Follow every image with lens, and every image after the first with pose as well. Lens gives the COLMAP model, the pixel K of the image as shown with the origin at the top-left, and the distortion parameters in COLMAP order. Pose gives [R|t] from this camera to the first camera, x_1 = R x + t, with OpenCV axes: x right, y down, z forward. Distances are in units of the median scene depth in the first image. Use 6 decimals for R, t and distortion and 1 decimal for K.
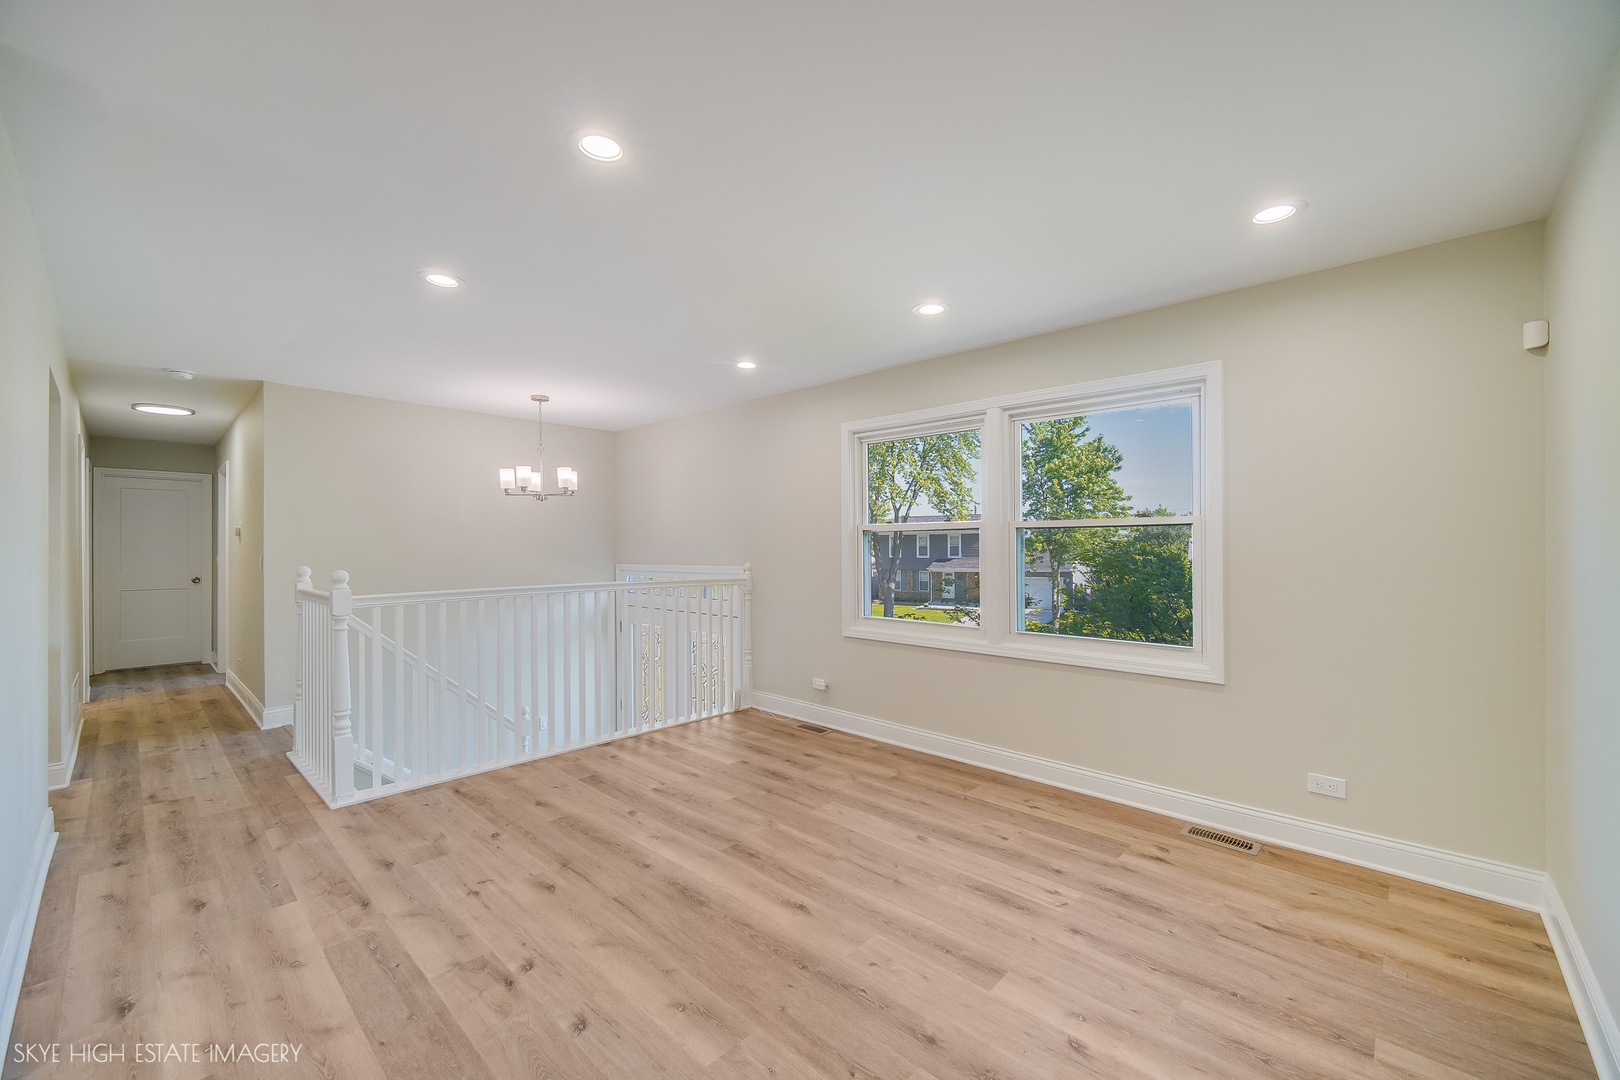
lens RADIAL K [[639.8, 0, 810.2], [0, 639.8, 543.5], [0, 0, 1]] dist [0.000052, 0.000316]
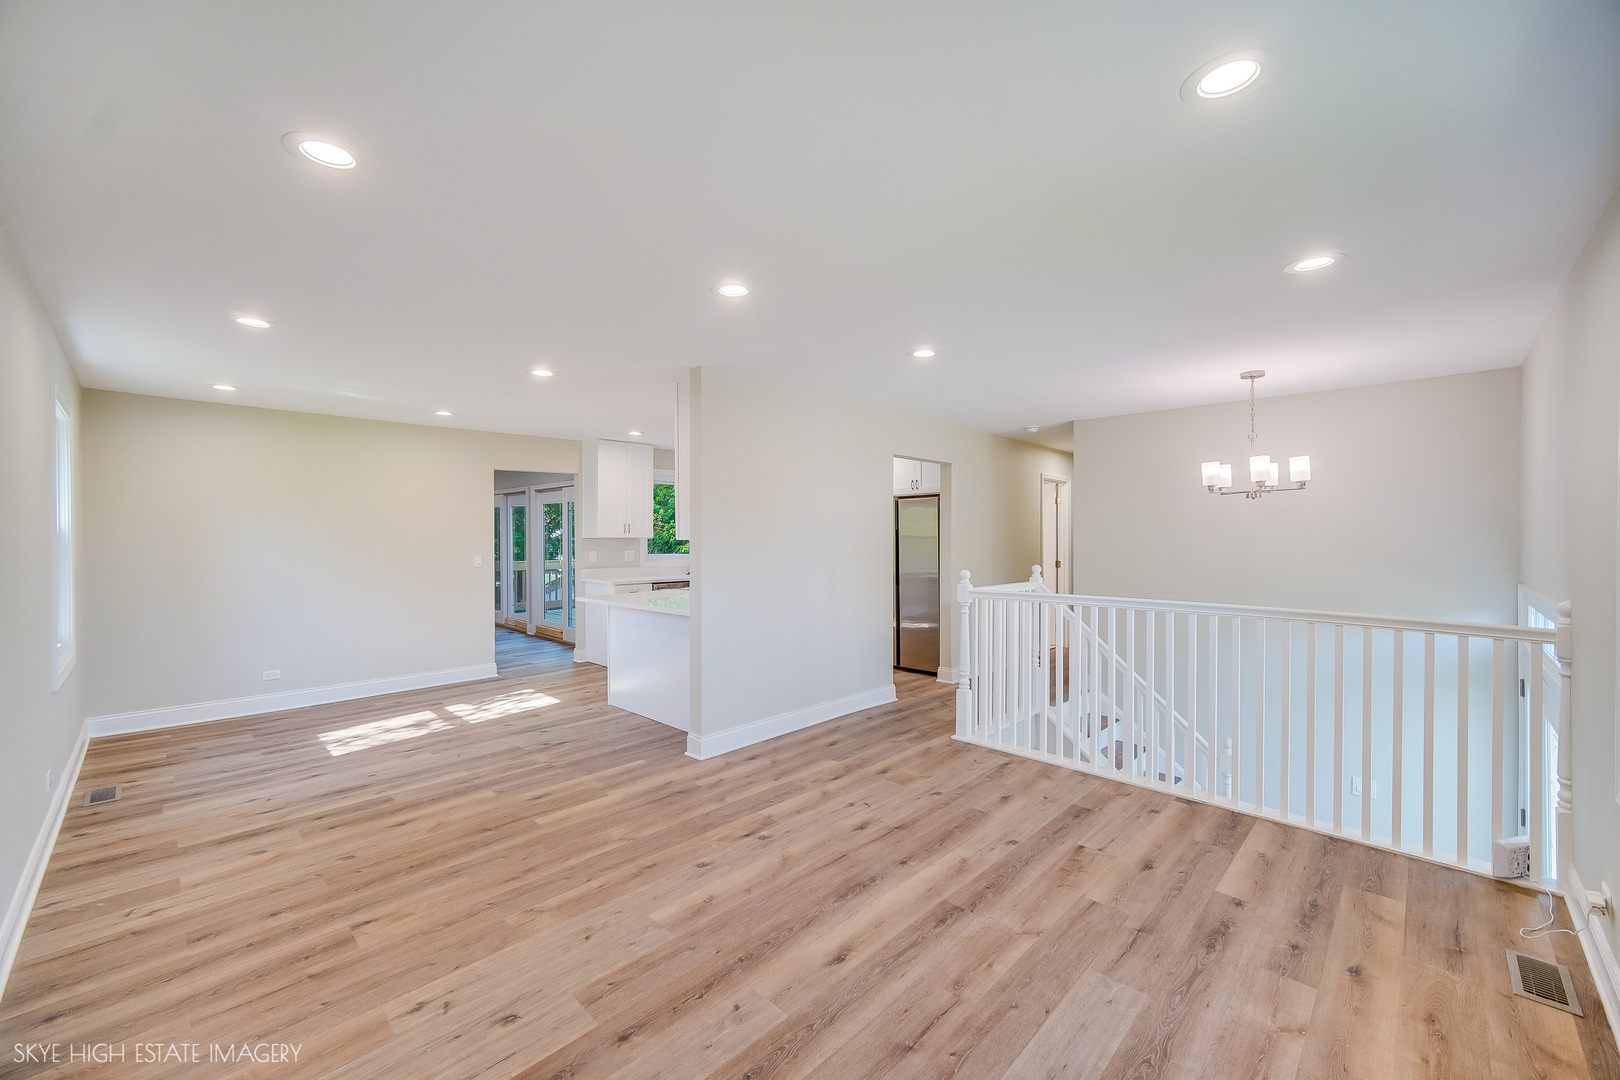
lens RADIAL K [[639.8, 0, 807.9], [0, 639.8, 537.1], [0, 0, 1]] dist [0.000052, 0.000316]
pose [[-0.020144, 0.006736, -0.999774, 0.724433], [0.002760, 0.999974, 0.006681, -0.041845], [0.999793, -0.002625, -0.020162, 0.771427]]
